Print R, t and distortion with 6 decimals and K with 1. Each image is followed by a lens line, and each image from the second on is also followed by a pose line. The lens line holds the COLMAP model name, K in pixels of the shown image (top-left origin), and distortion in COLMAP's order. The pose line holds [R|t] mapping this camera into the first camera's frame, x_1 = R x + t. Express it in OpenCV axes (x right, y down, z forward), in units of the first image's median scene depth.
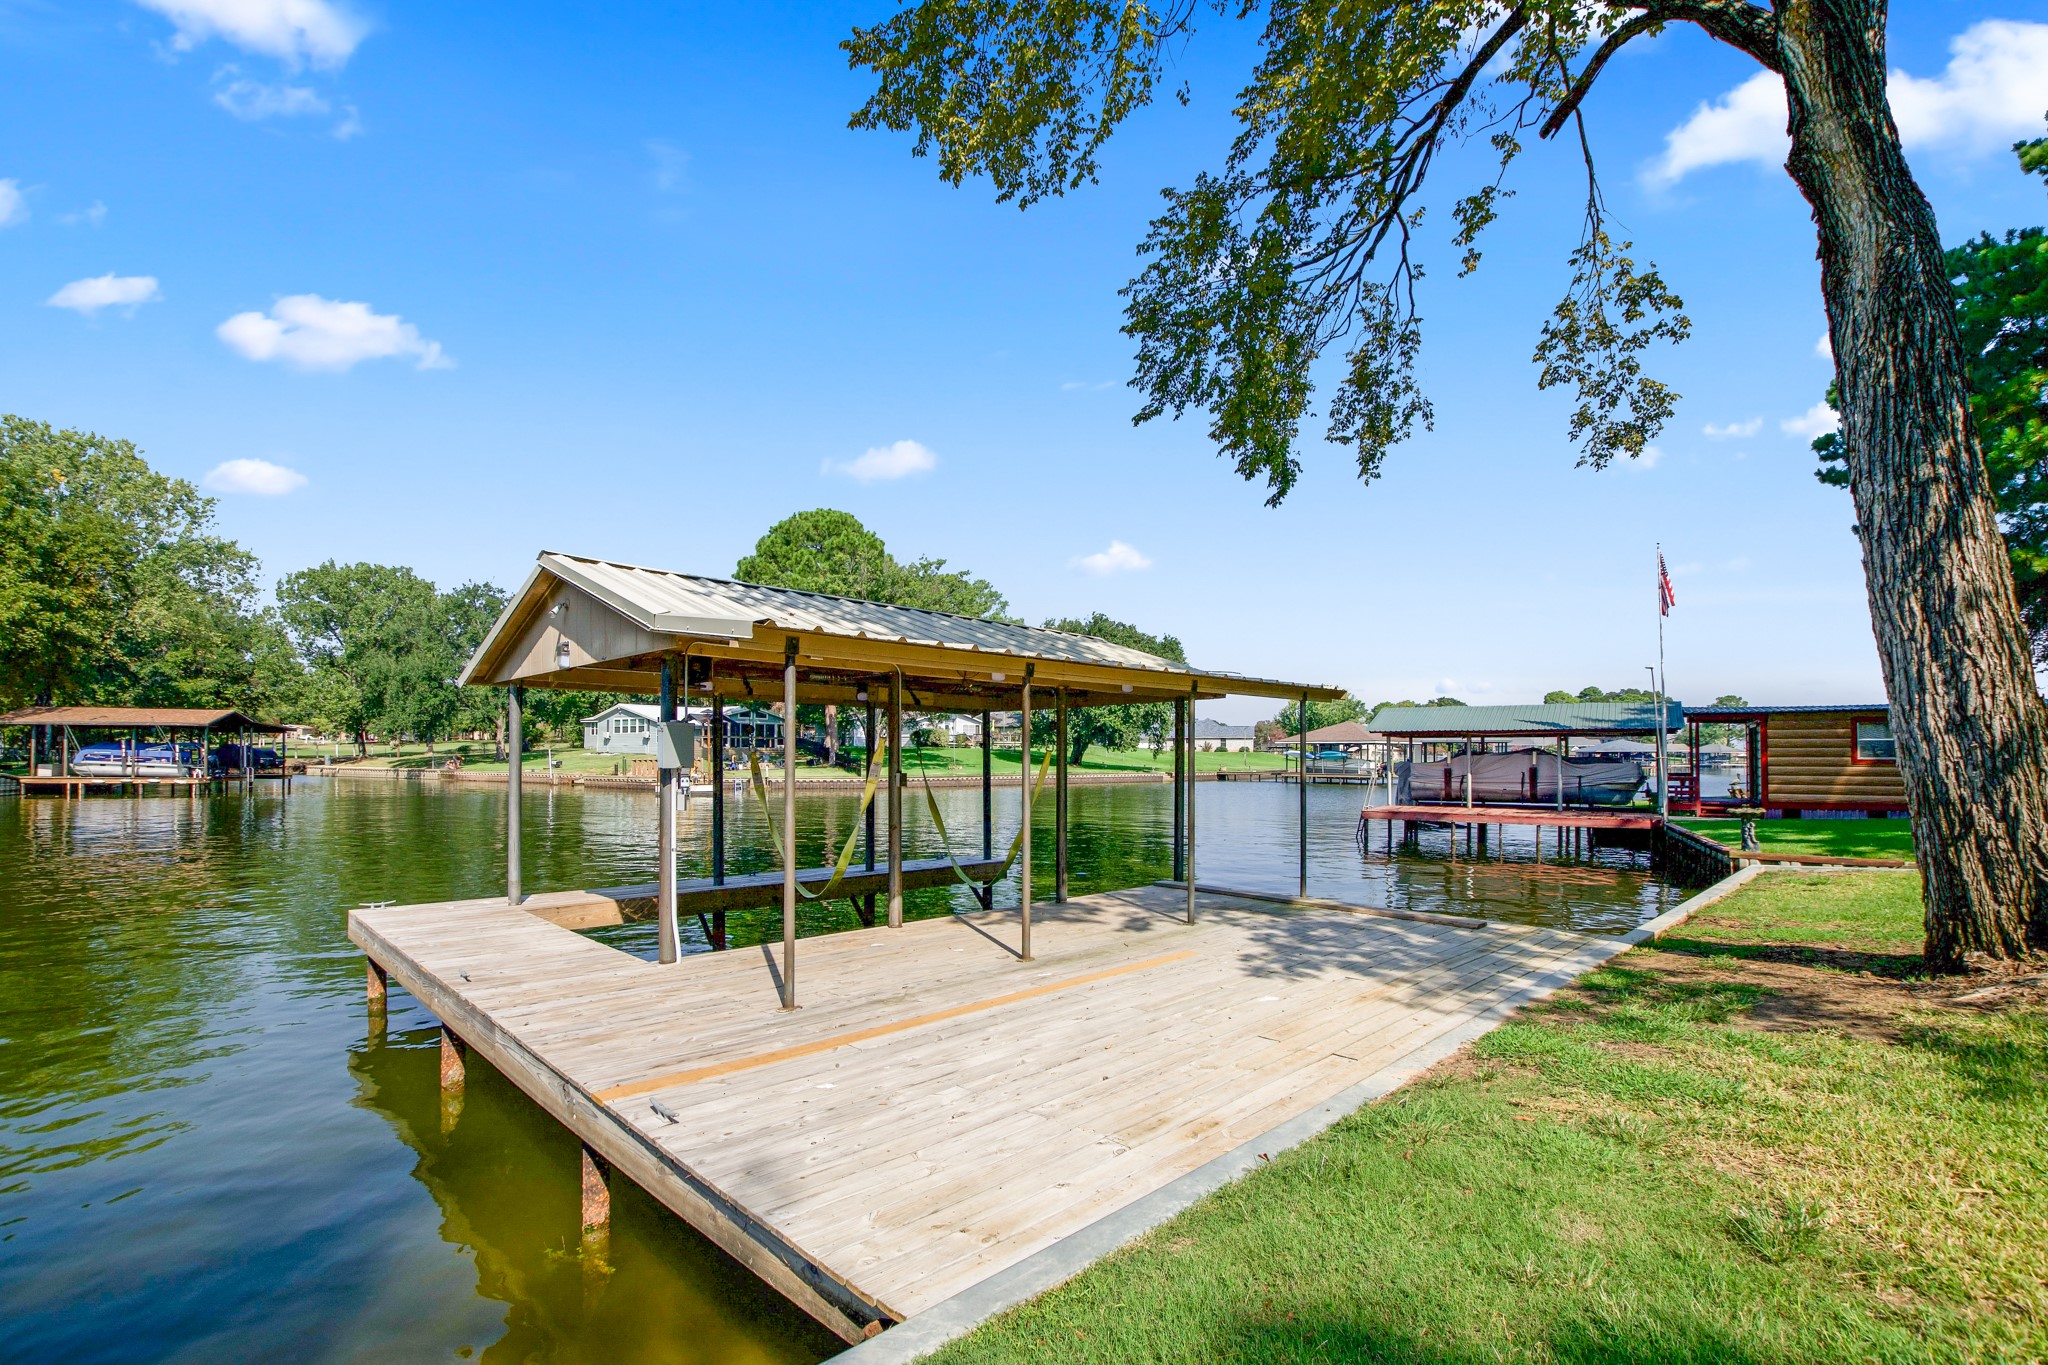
lens RADIAL K [[962.2, 0, 1025.5], [0, 962.2, 733.7], [0, 0, 1]] dist [-0.026875, 0.000860]
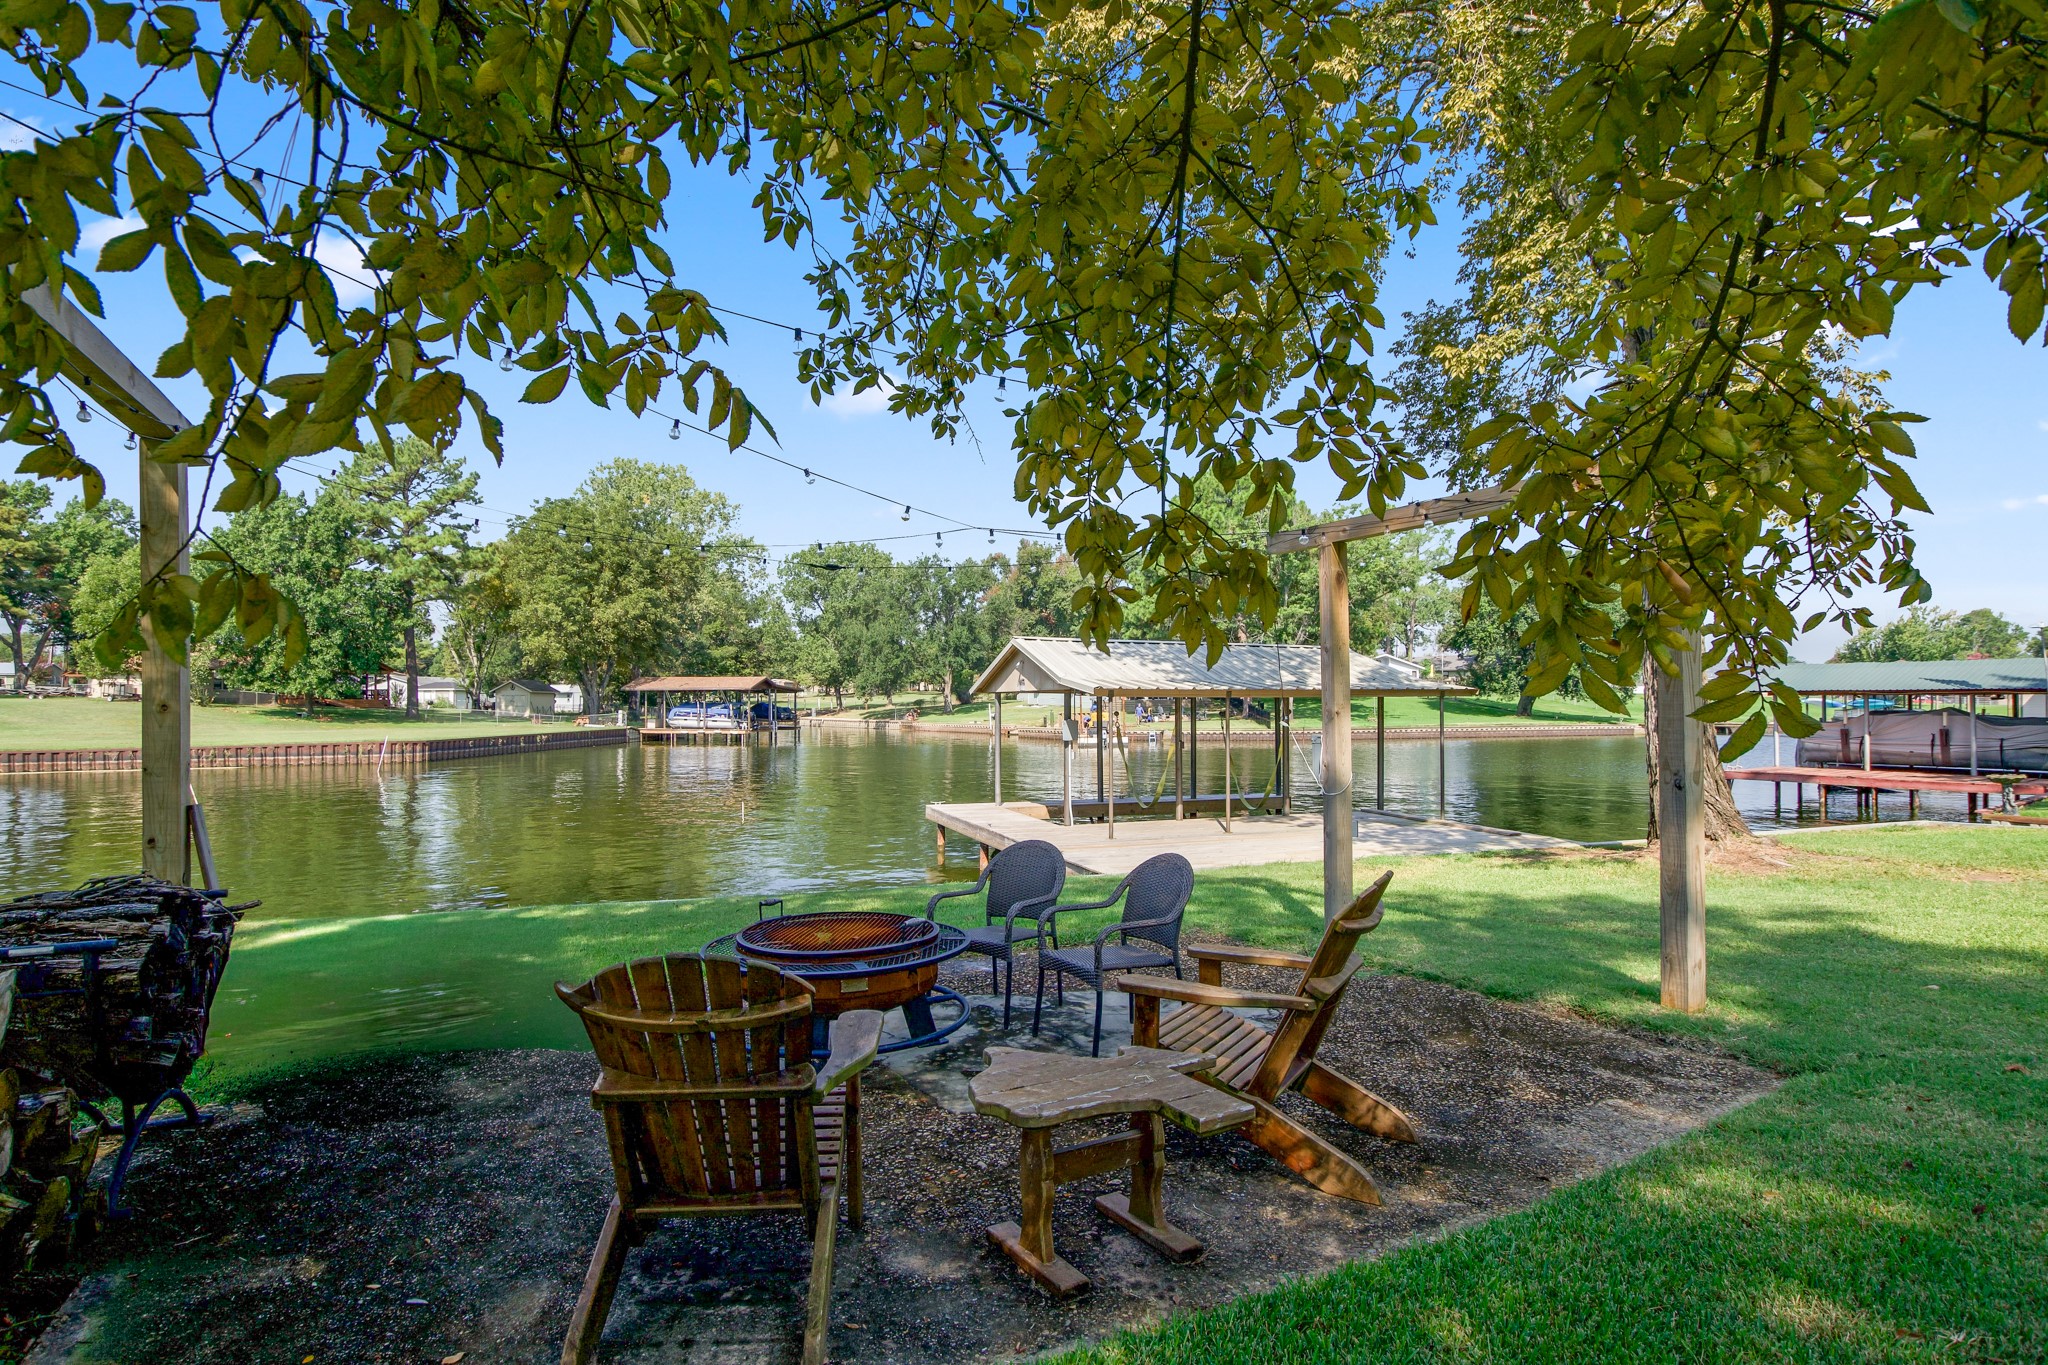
lens RADIAL K [[1064.7, 0, 1024.0], [0, 1064.7, 682.5], [0, 0, 1]] dist [-0.002580, -0.000422]
pose [[0.911621, -0.013566, -0.410807, 0.052575], [0.015595, 0.999877, 0.001589, -0.009943], [0.410735, -0.007855, 0.911721, -0.123193]]
